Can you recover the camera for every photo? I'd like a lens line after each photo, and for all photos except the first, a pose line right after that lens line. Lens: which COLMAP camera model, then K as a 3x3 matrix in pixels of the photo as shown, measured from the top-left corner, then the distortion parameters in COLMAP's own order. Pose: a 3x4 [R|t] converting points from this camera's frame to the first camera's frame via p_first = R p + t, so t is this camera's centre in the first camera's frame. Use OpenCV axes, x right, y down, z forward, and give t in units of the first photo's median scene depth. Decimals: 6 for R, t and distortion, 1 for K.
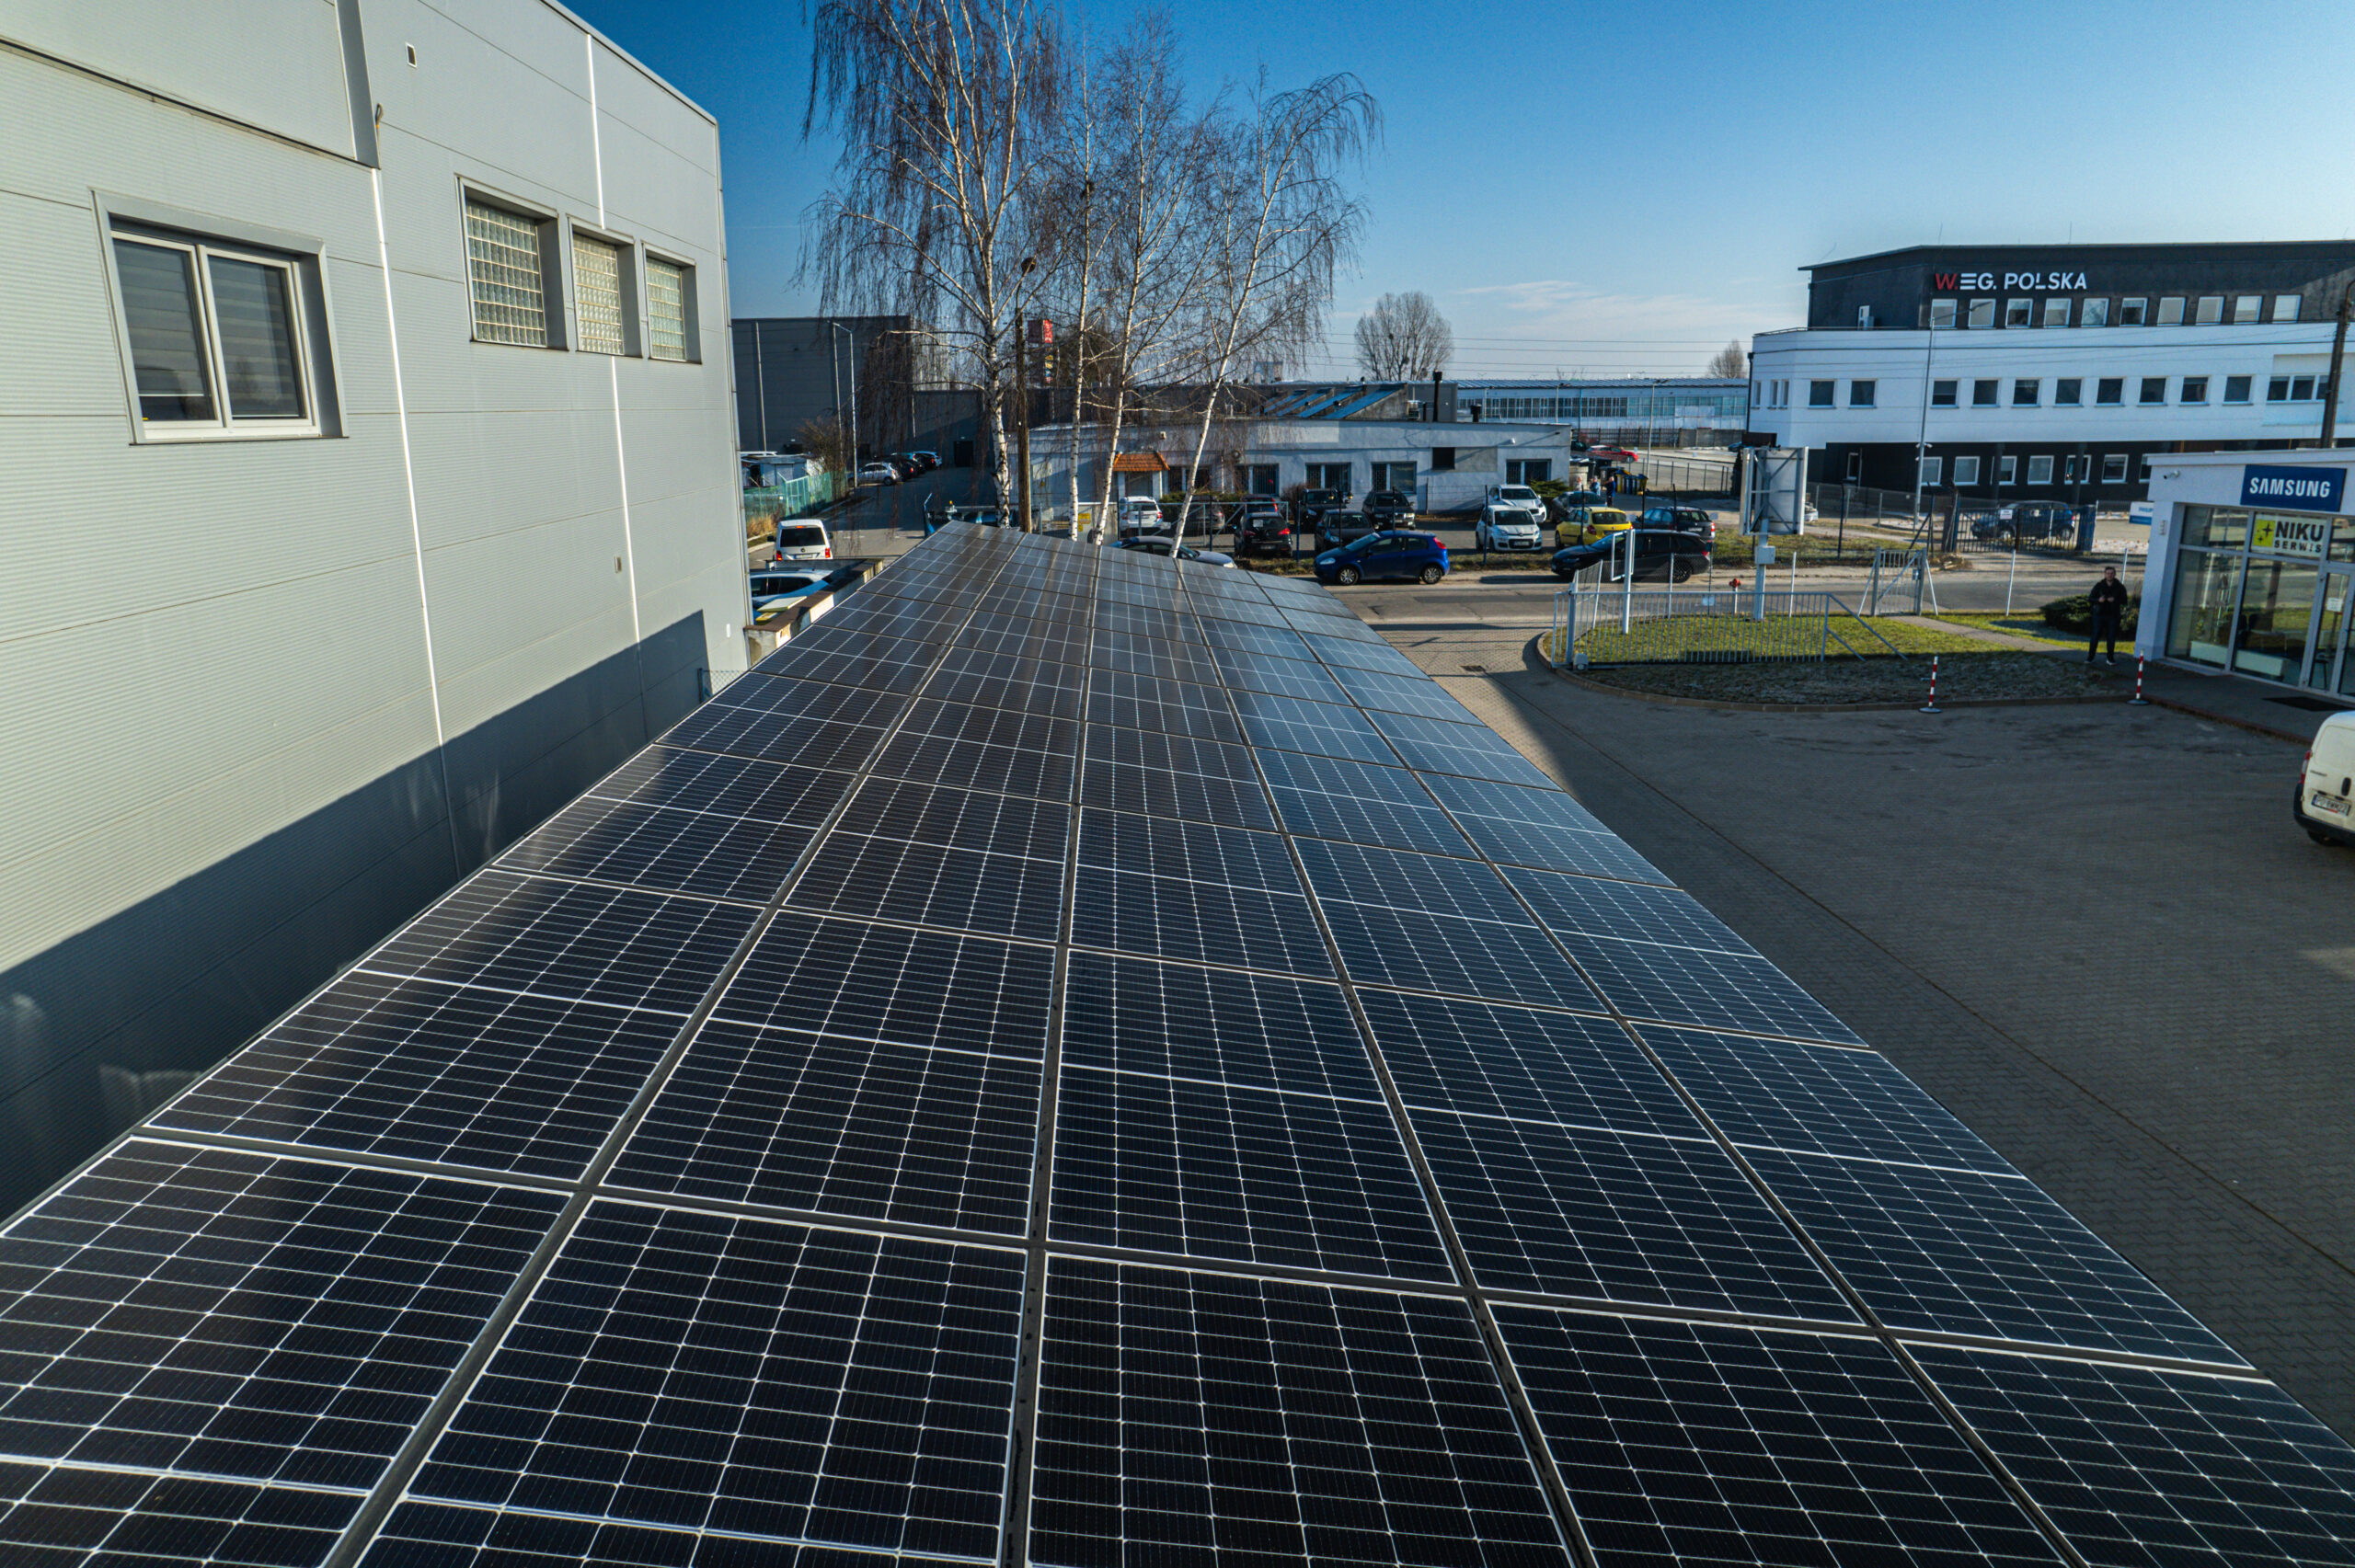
lens RADIAL K [[1540.5, 0, 1170.8], [0, 1540.5, 777.8], [0, 0, 1]] dist [-0.094296, 0.078243]
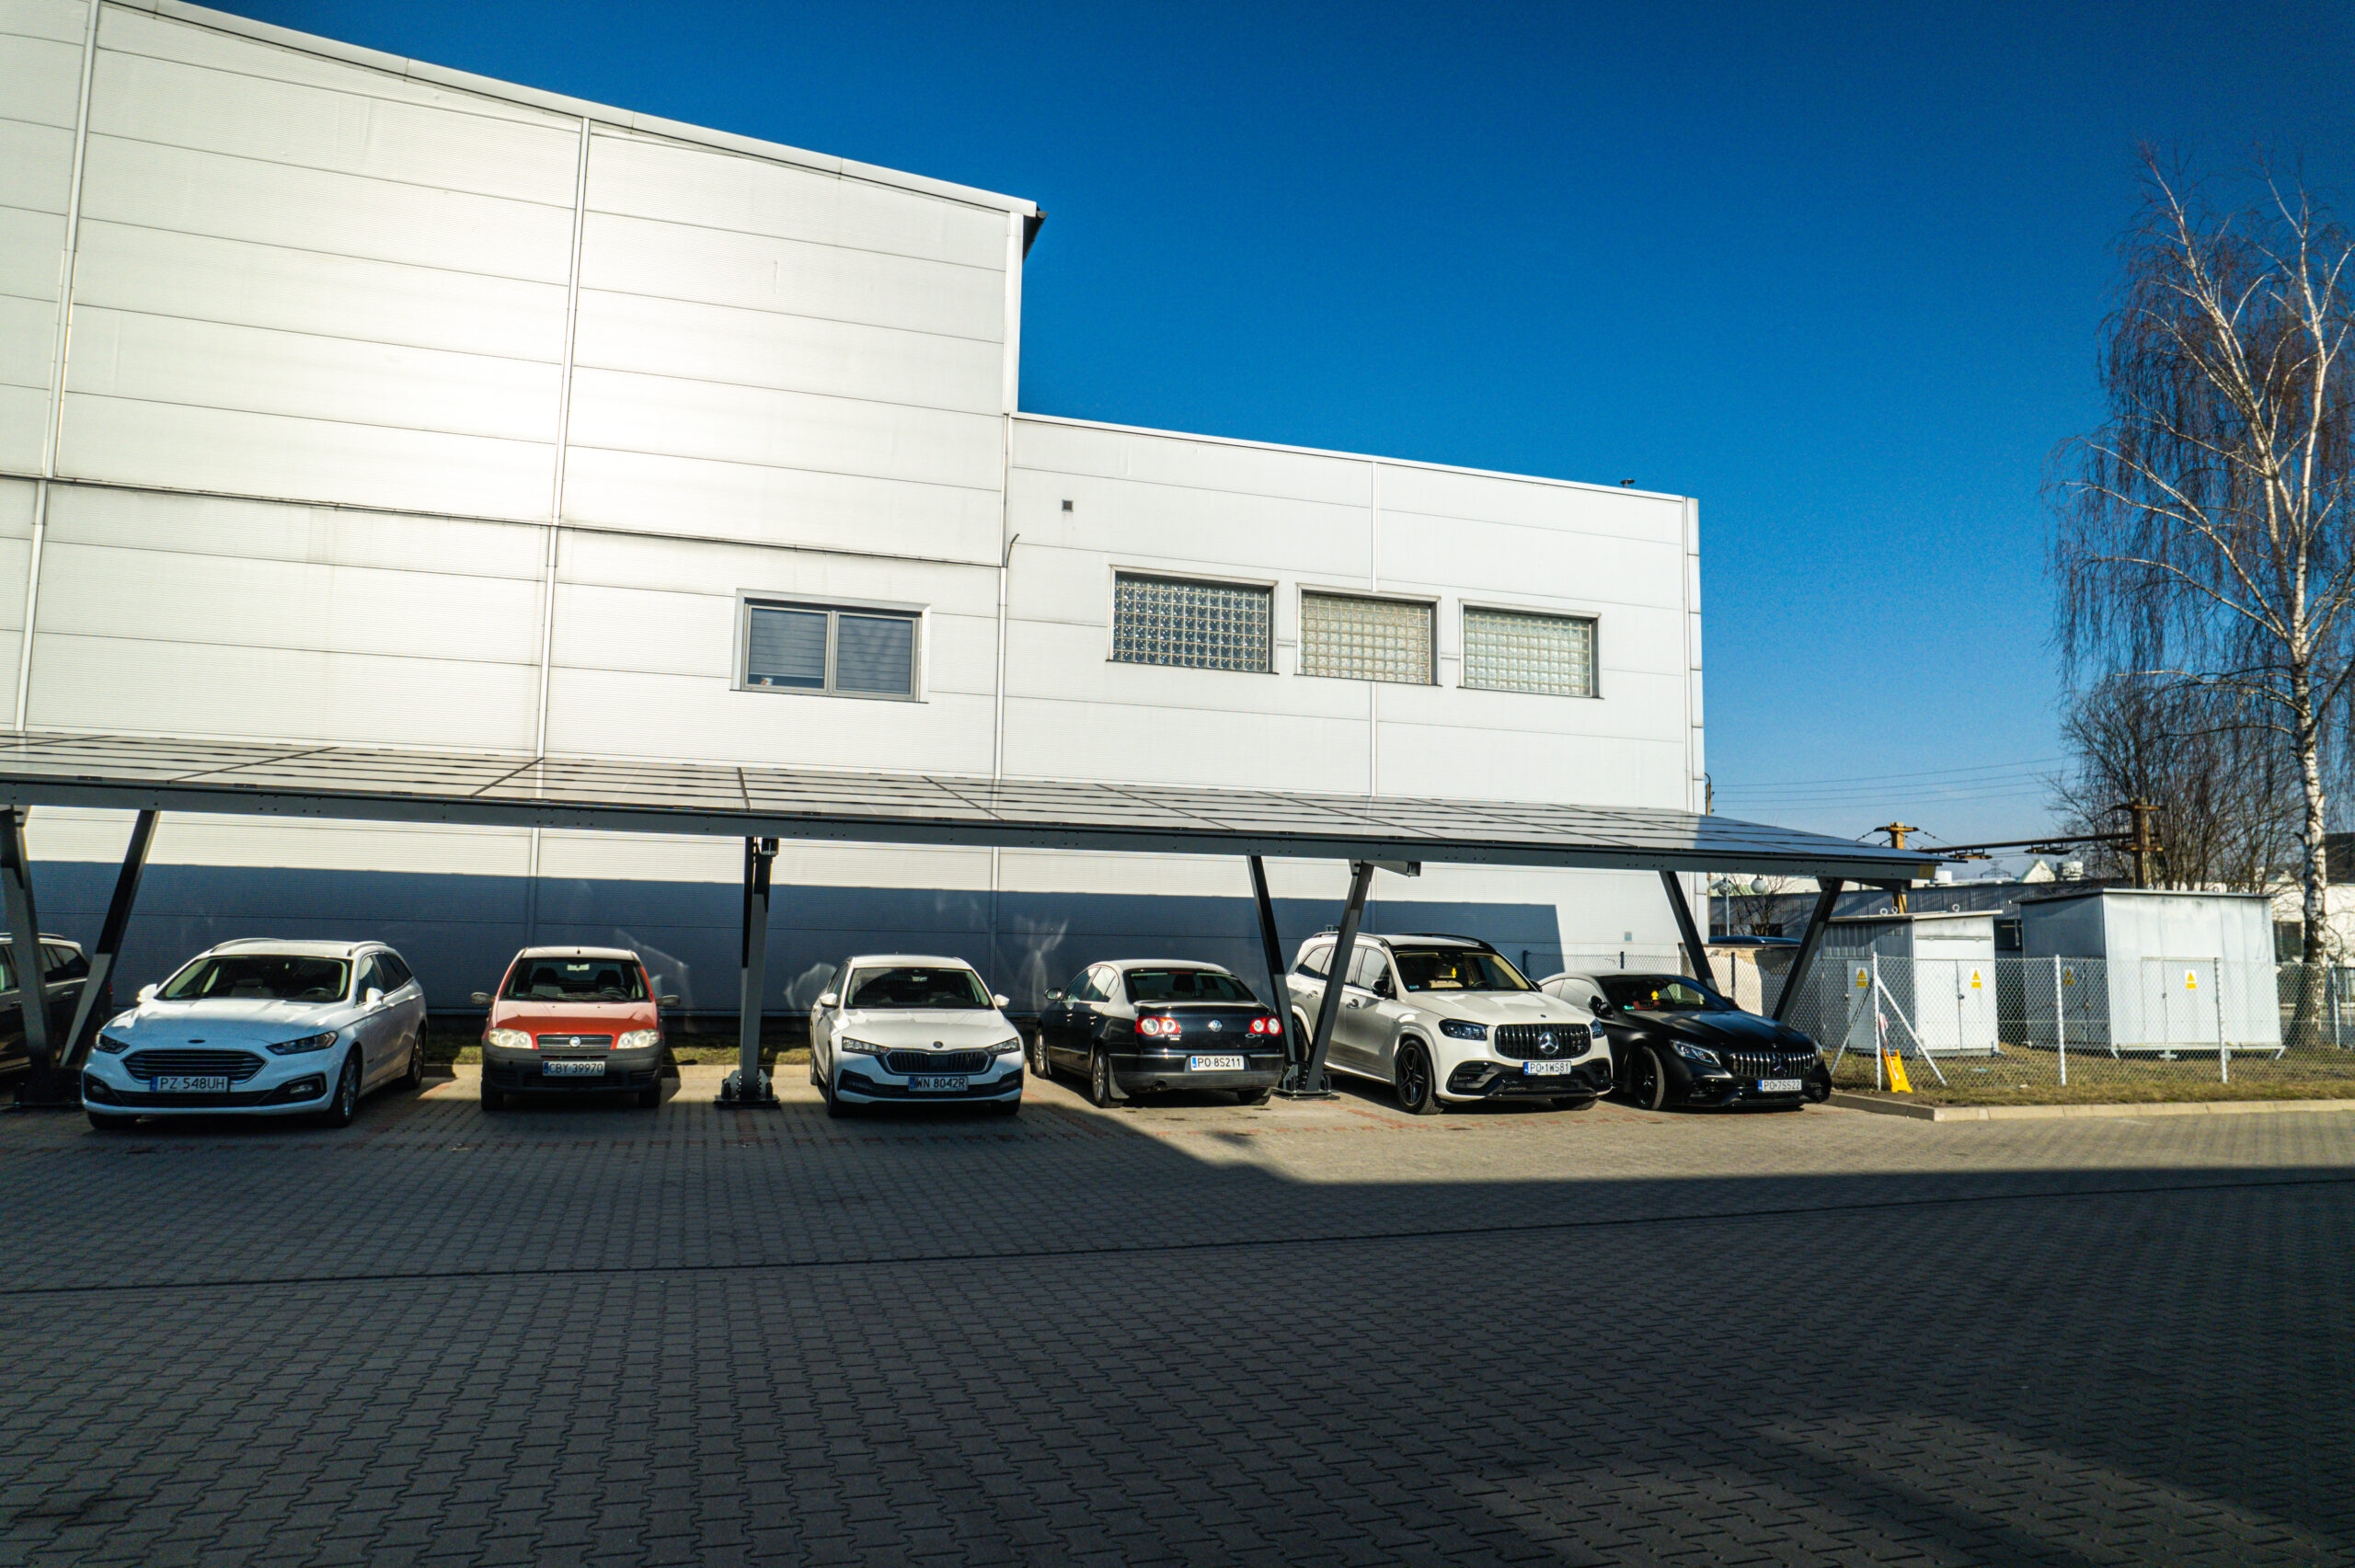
lens RADIAL K [[1513.8, 0, 1177.5], [0, 1513.8, 784.0], [0, 0, 1]] dist [-0.094435, 0.073441]
pose [[0.273410, -0.092404, -0.957449, 0.941374], [-0.240746, 0.957122, -0.161120, 0.068341], [0.931283, 0.274554, 0.239441, 0.615145]]
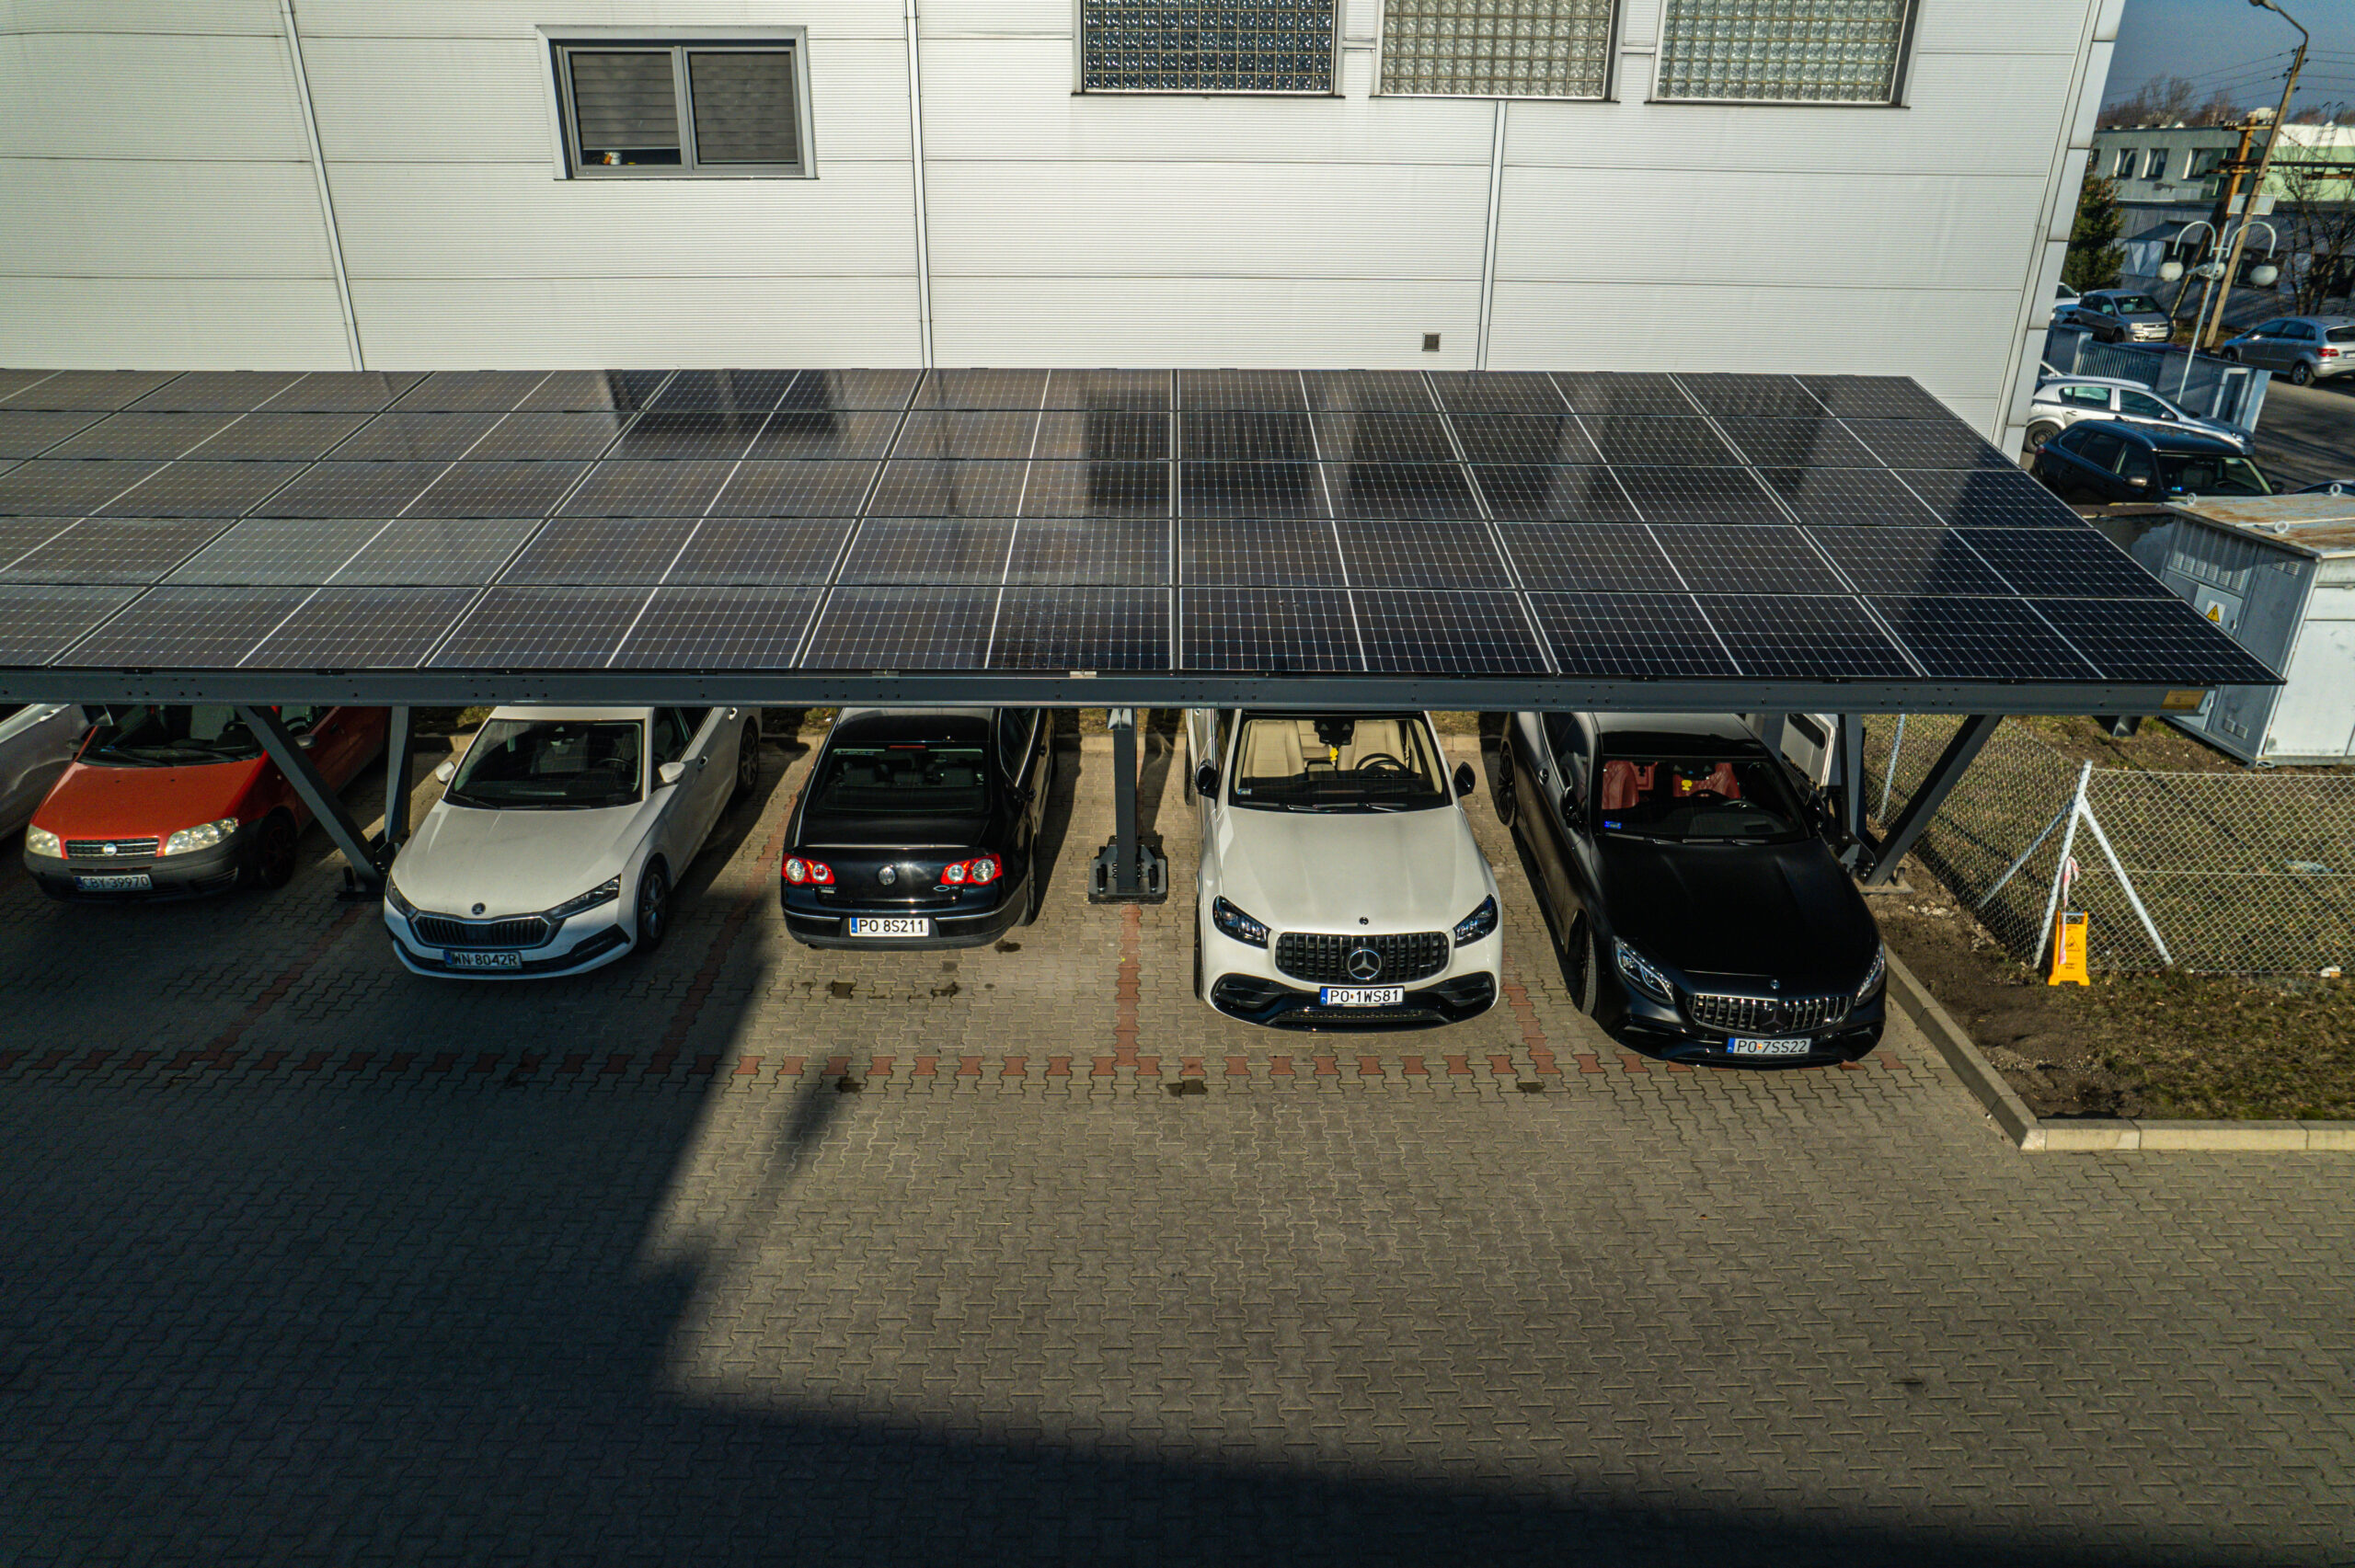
lens RADIAL K [[1540.5, 0, 1170.8], [0, 1540.5, 777.8], [0, 0, 1]] dist [-0.094296, 0.078243]
pose [[-0.022144, 0.393468, -0.919072, 0.643727], [-0.241499, 0.889968, 0.386827, -0.250228], [0.970148, 0.230521, 0.075315, 0.943542]]
